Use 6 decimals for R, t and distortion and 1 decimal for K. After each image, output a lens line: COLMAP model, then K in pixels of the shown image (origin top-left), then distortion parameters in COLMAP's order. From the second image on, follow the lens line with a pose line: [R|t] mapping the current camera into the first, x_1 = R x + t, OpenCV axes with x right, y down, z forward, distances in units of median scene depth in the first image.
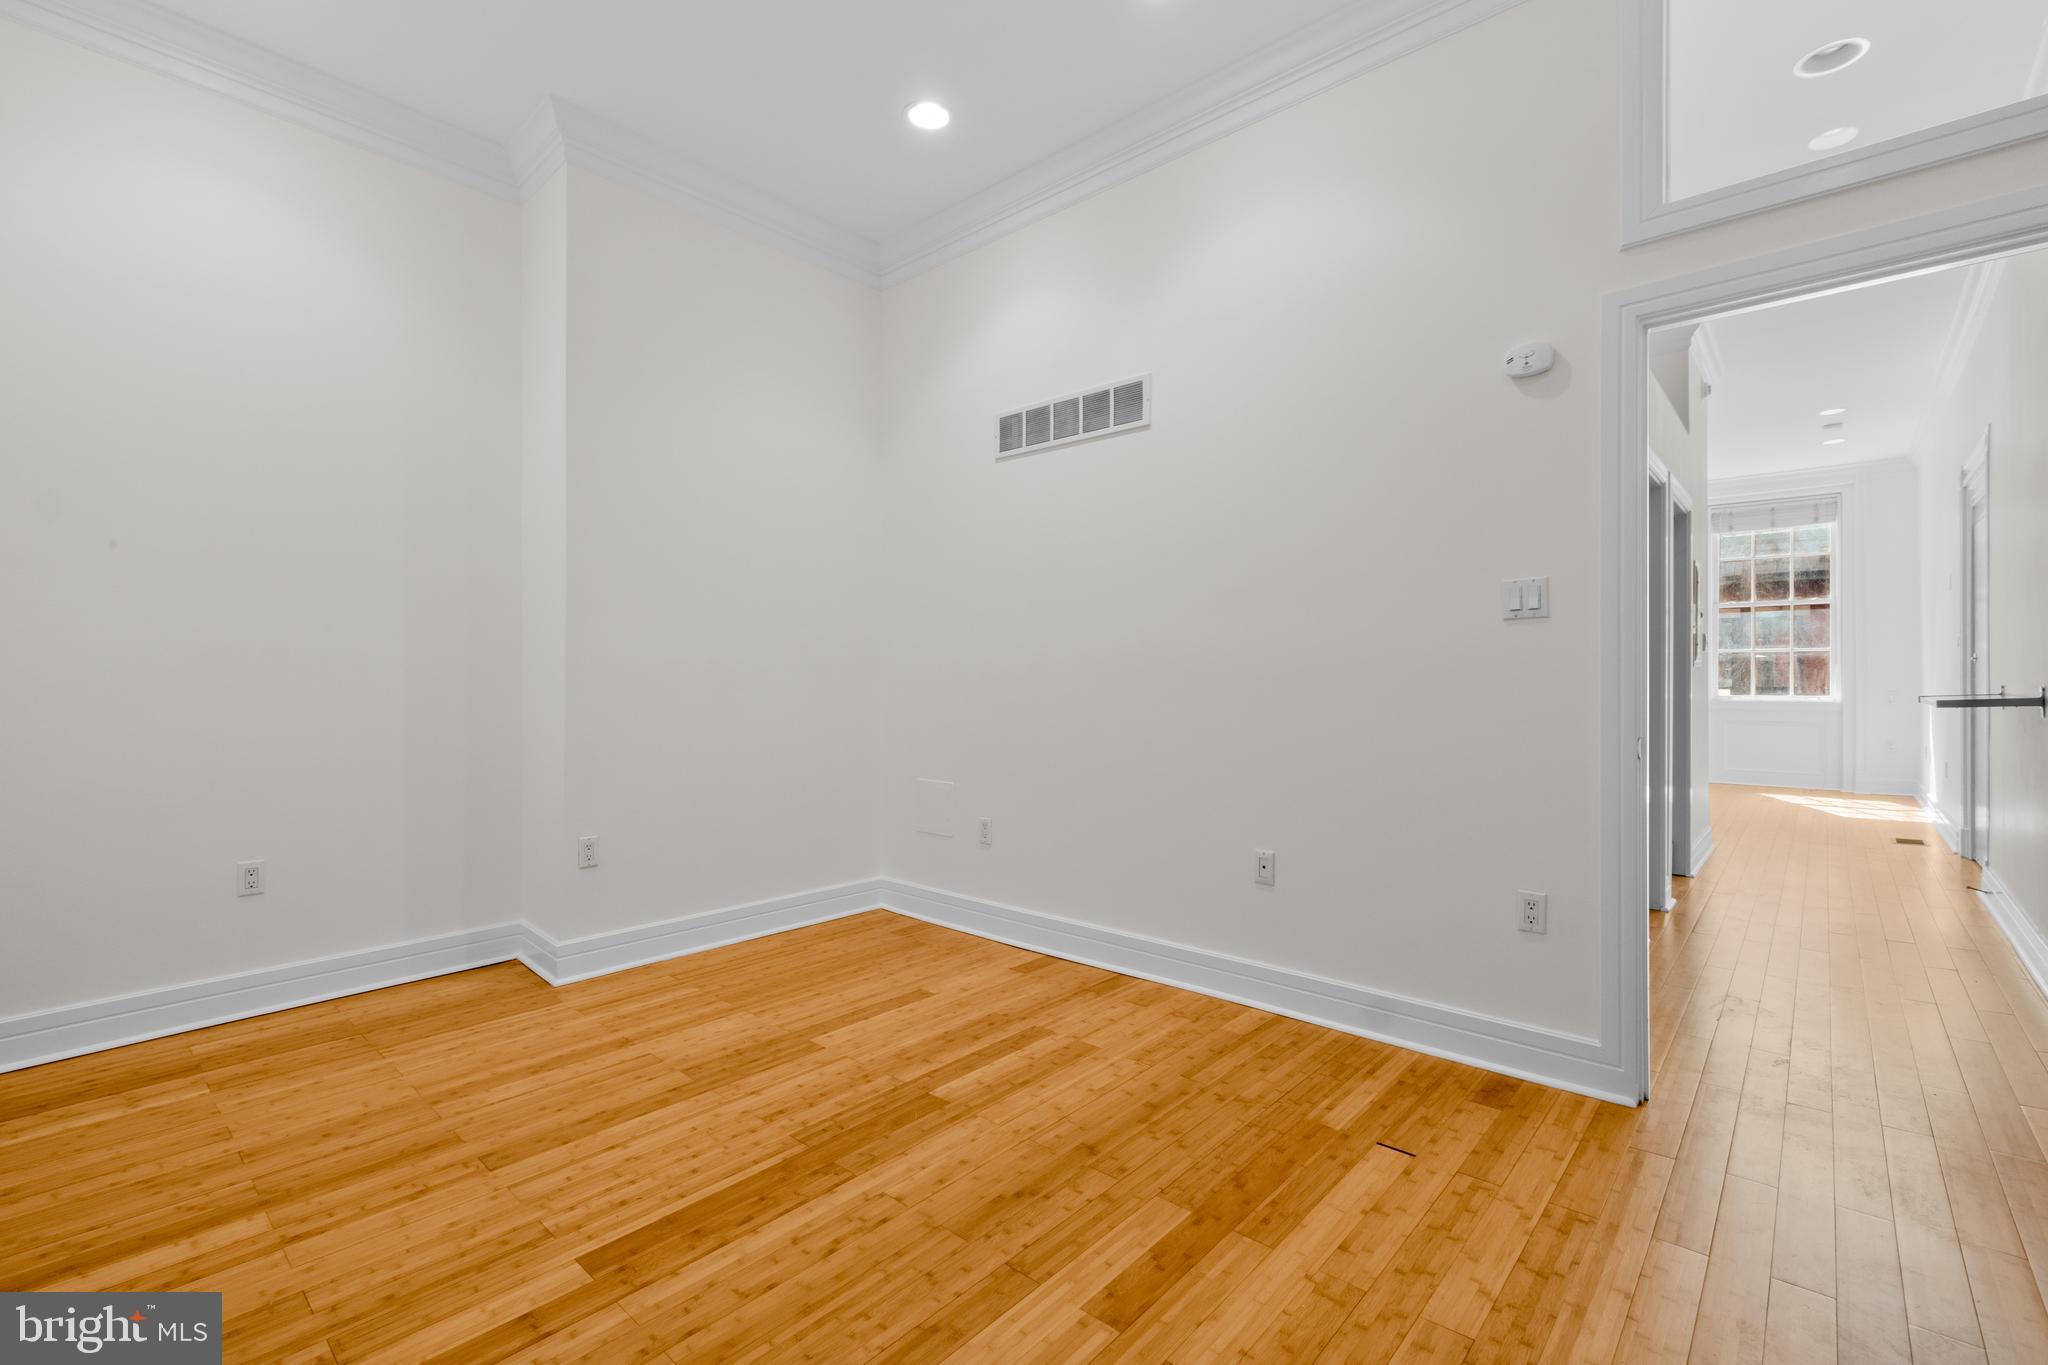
lens RADIAL K [[899.2, 0, 1042.0], [0, 899.2, 676.8], [0, 0, 1]] dist [0.007472, -0.005390]
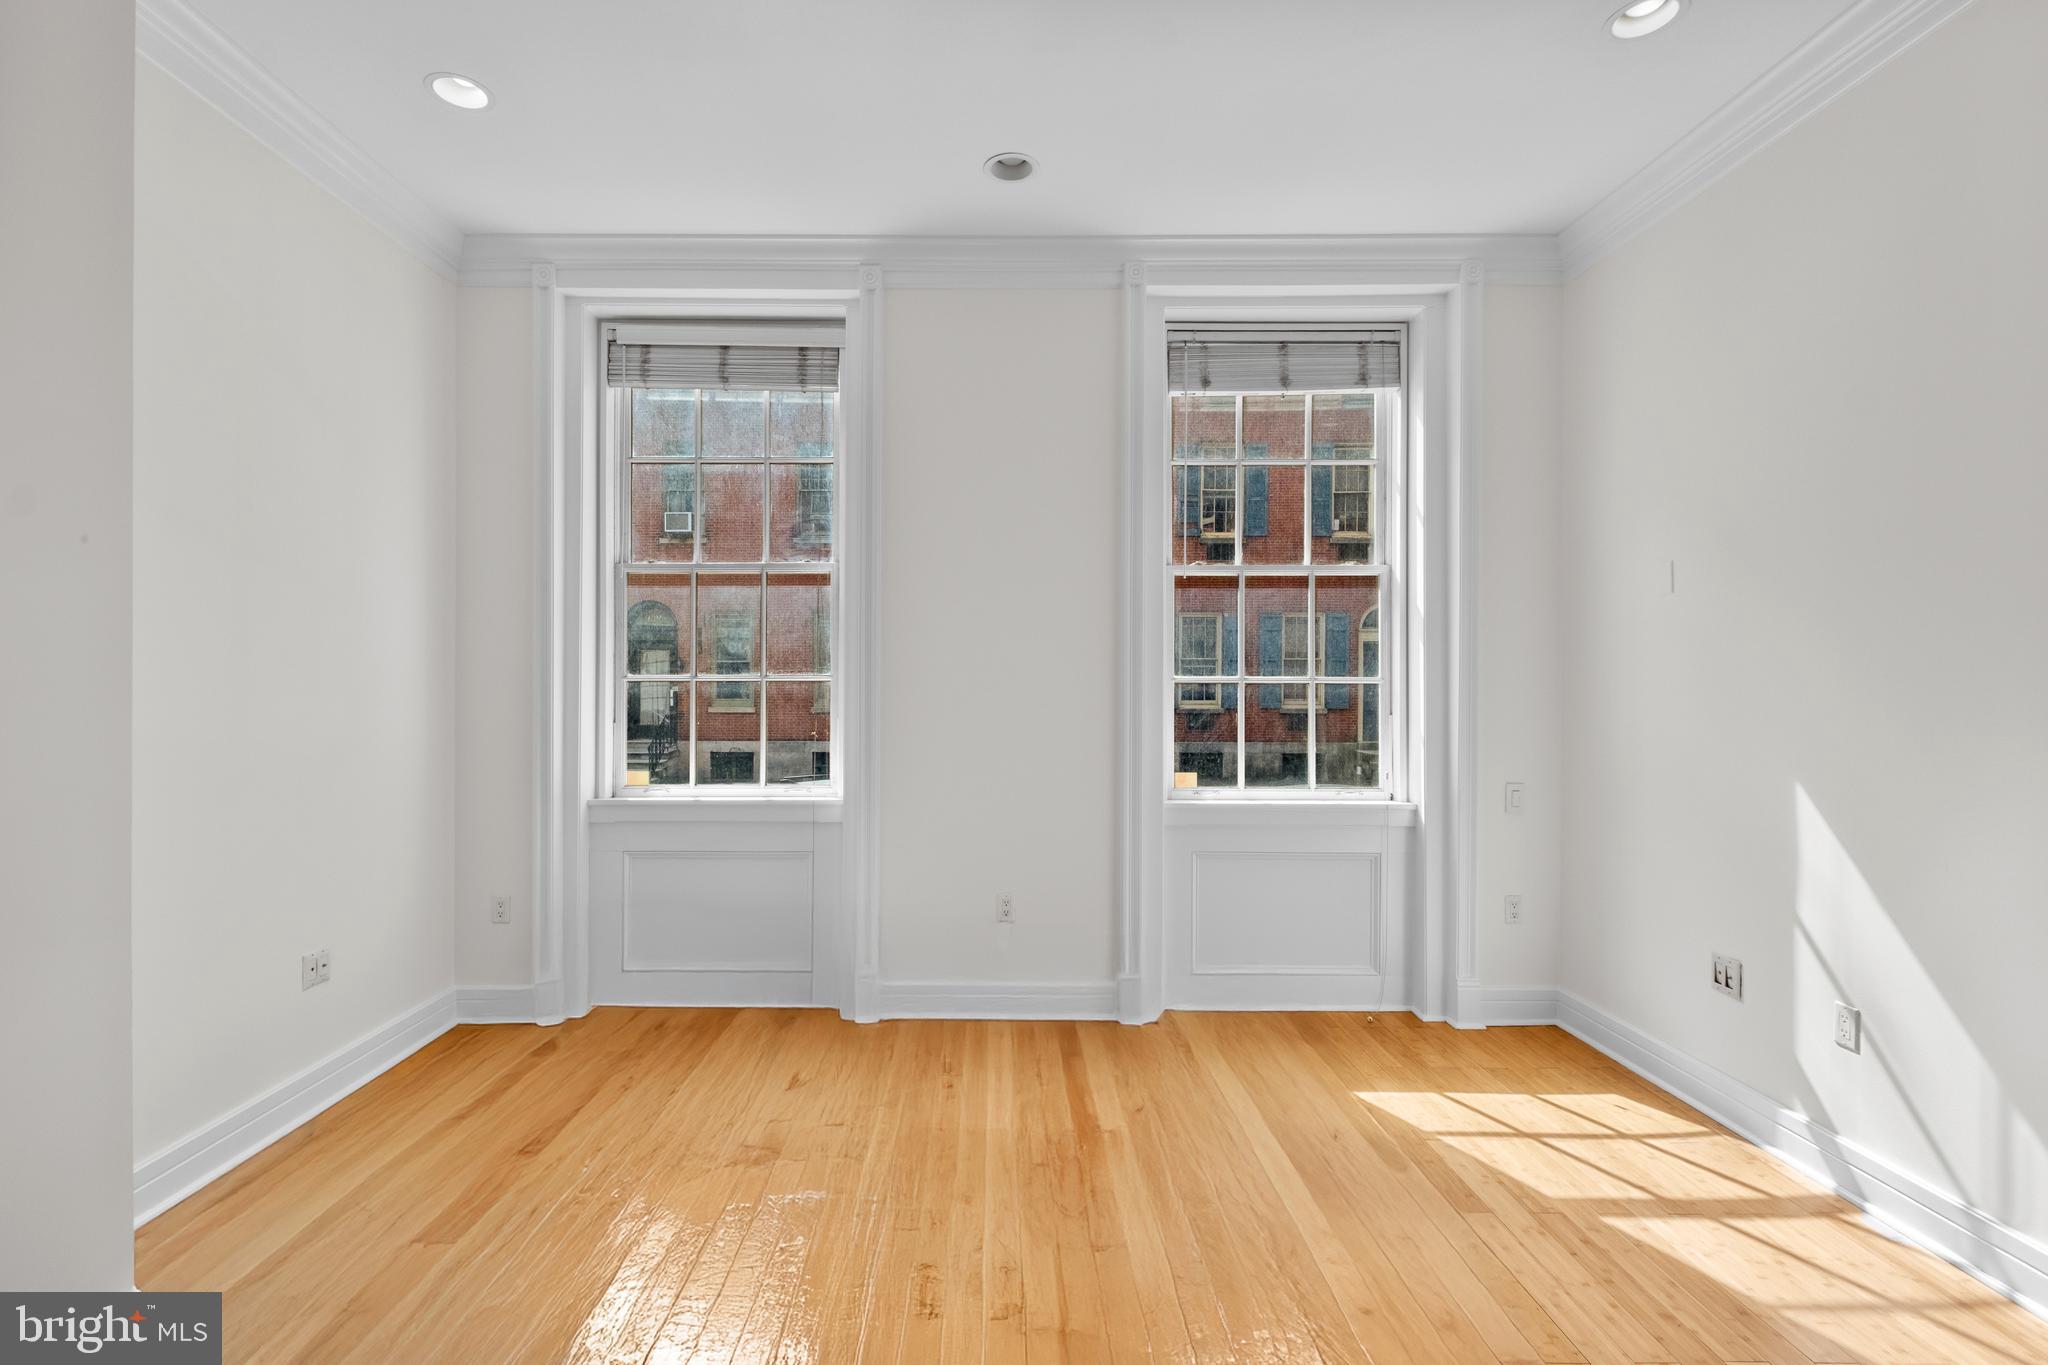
lens RADIAL K [[899.2, 0, 1005.7], [0, 899.2, 693.6], [0, 0, 1]] dist [0.007472, -0.005390]
pose [[0.754207, 0.006344, 0.656606, 0.486947], [-0.002865, 0.999976, -0.006370, -0.023250], [-0.656630, 0.002923, 0.754207, 0.853846]]
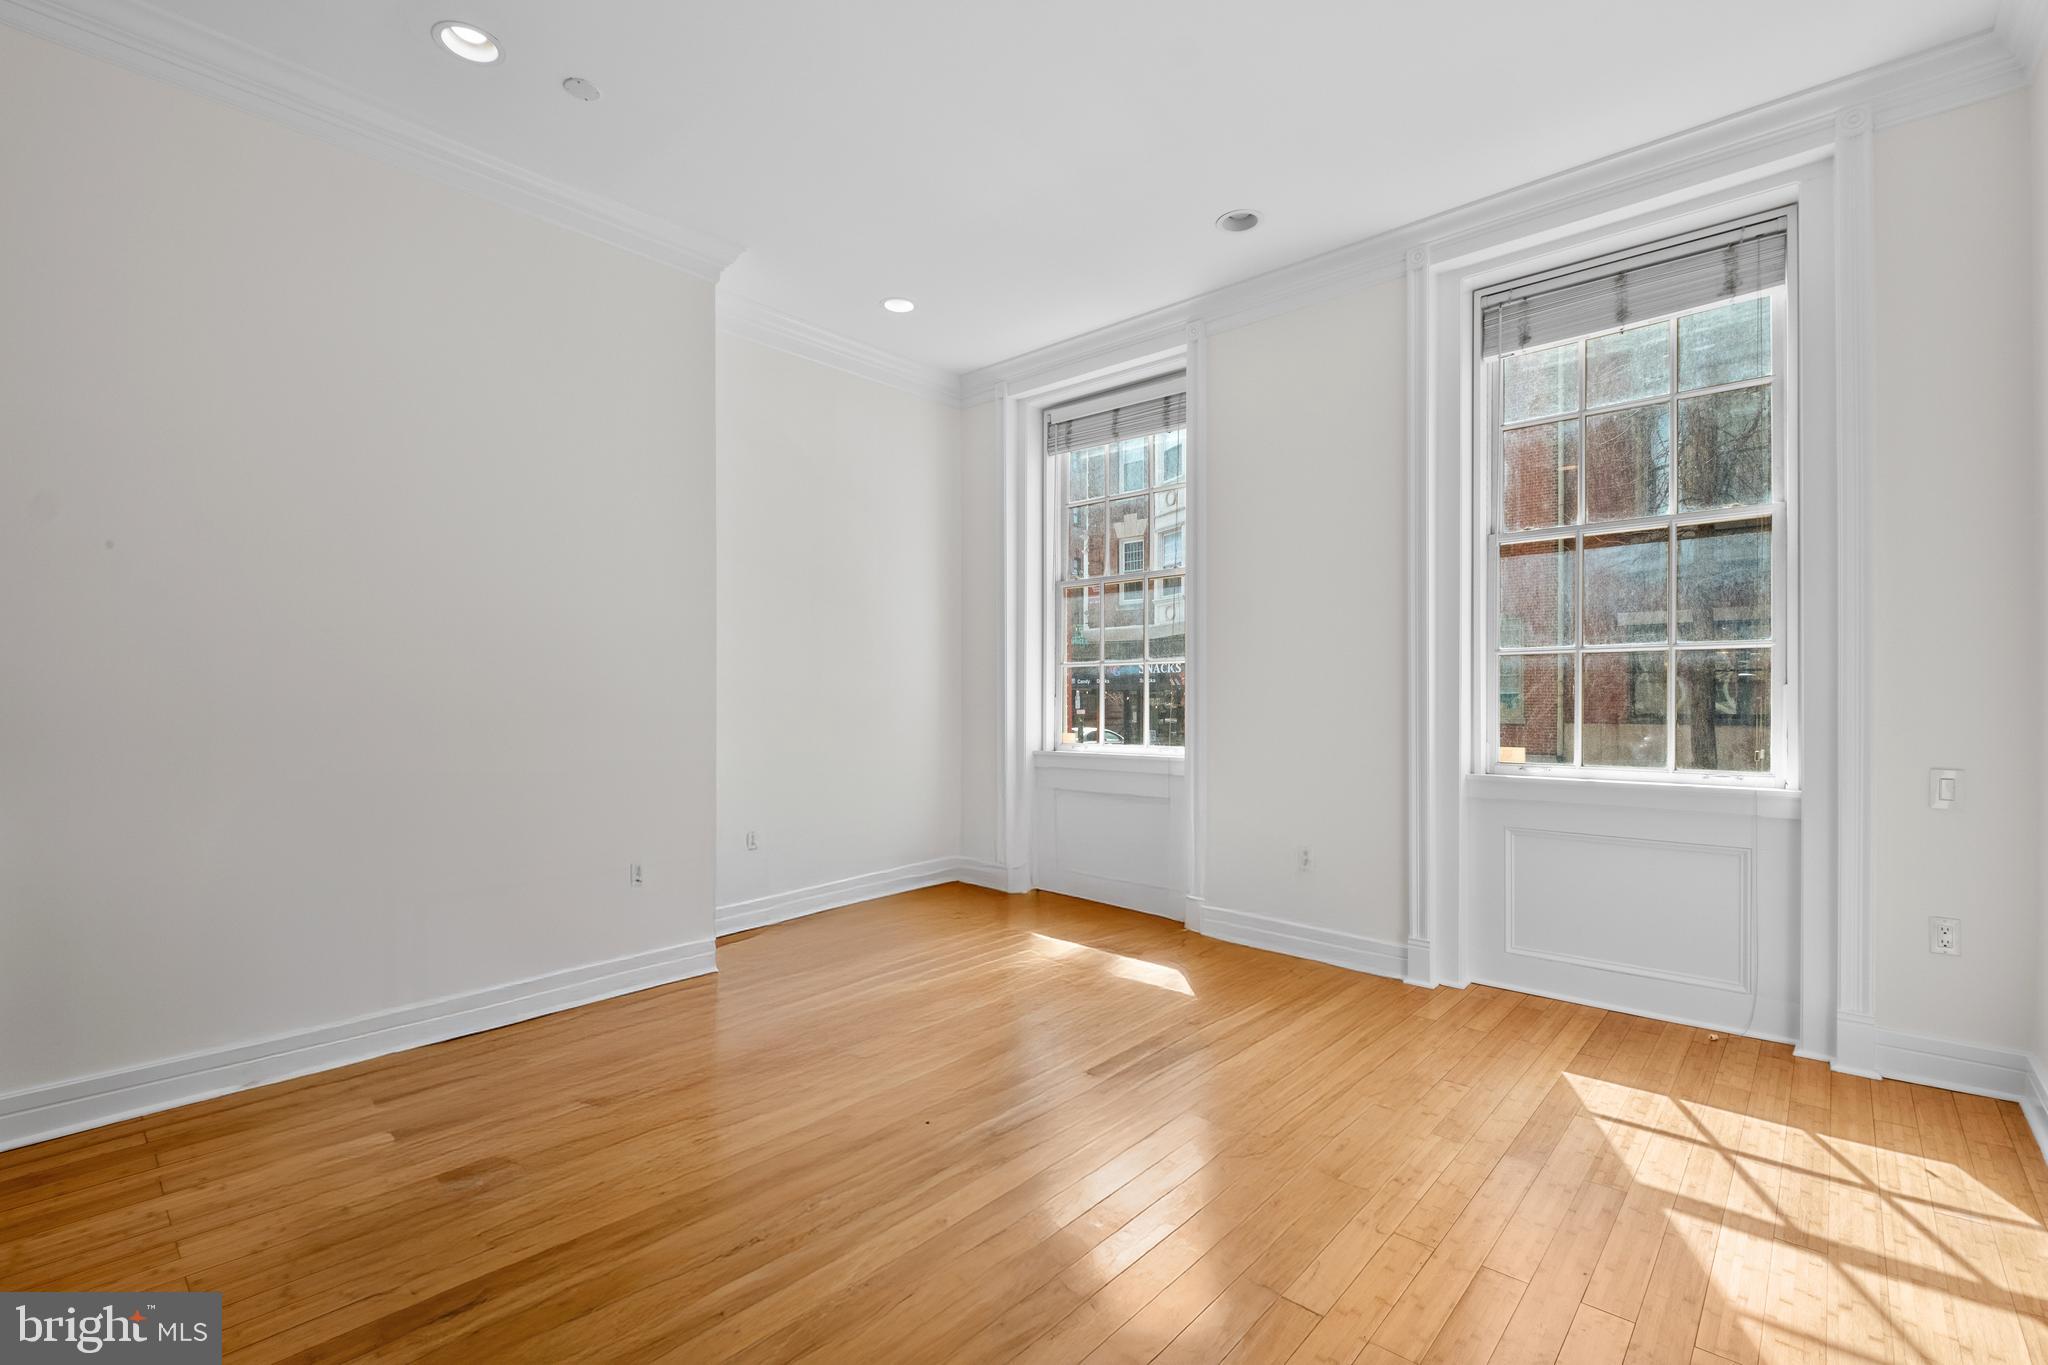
lens RADIAL K [[899.2, 0, 1044.4], [0, 899.2, 701.7], [0, 0, 1]] dist [0.007472, -0.005390]
pose [[0.999964, 0.004422, 0.007220, 0.627824], [-0.004414, 0.999990, -0.001138, -0.006339], [-0.007225, 0.001106, 0.999973, 0.692547]]
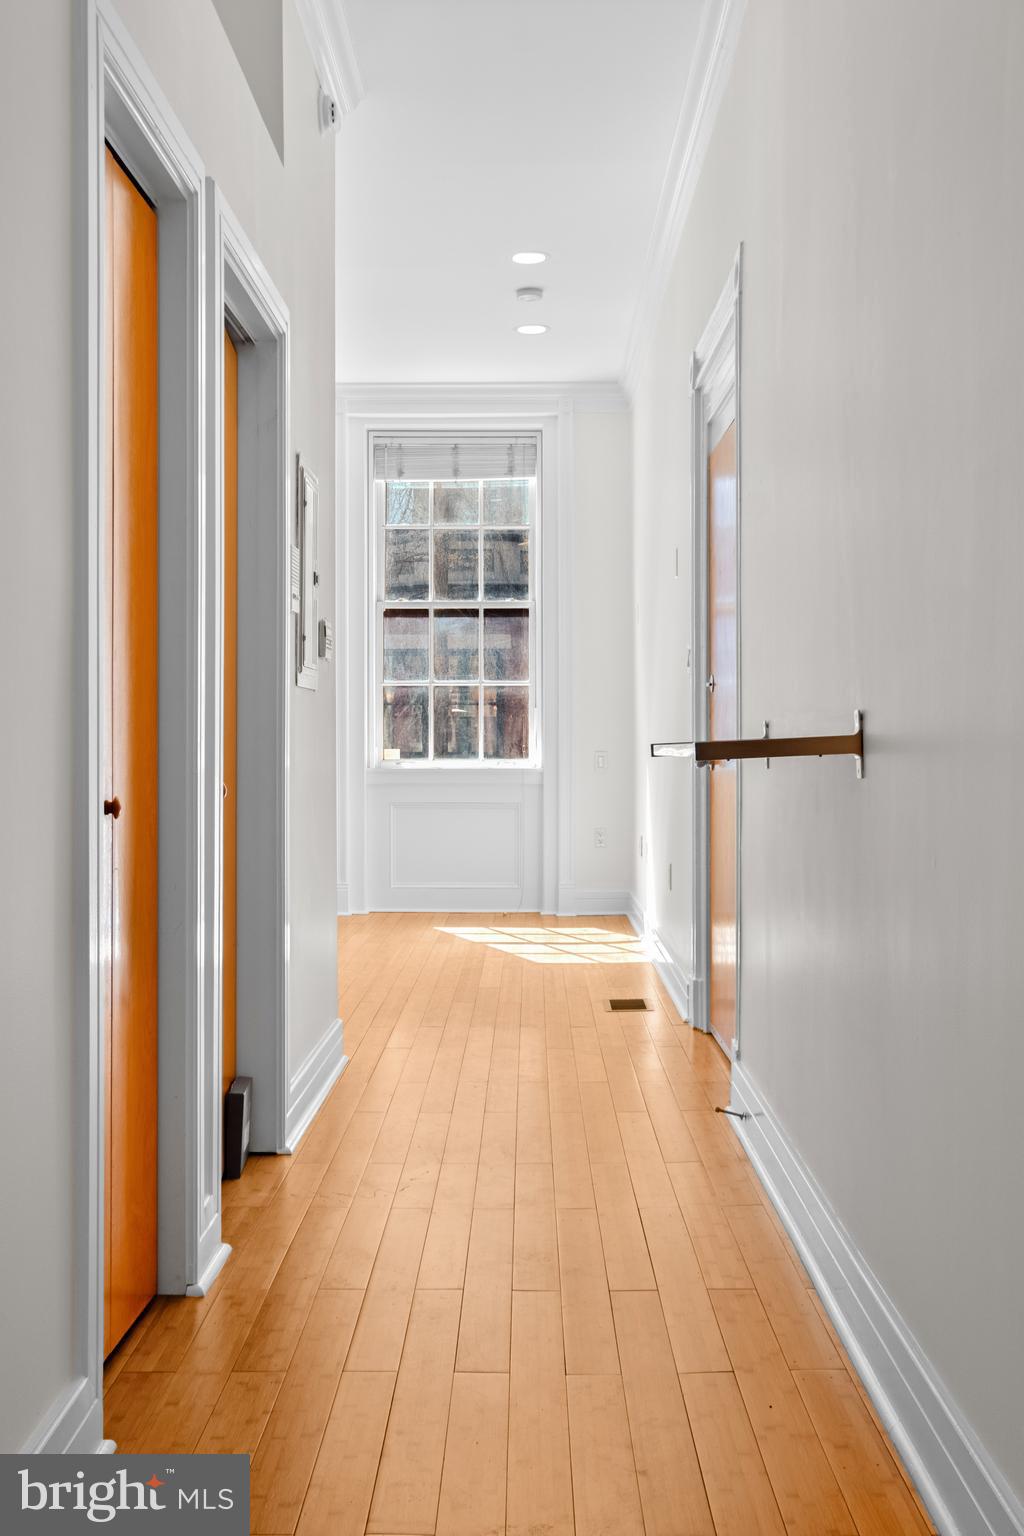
lens RADIAL K [[1558.9, 0, 517.5], [0, 1558.9, 765.4], [0, 0, 1]] dist [0.024430, 0.000000]
pose [[0.761637, -0.004704, 0.647987, 0.191765], [-0.002885, 0.999939, 0.010651, 0.014831], [-0.647998, -0.009982, 0.761577, 0.208165]]
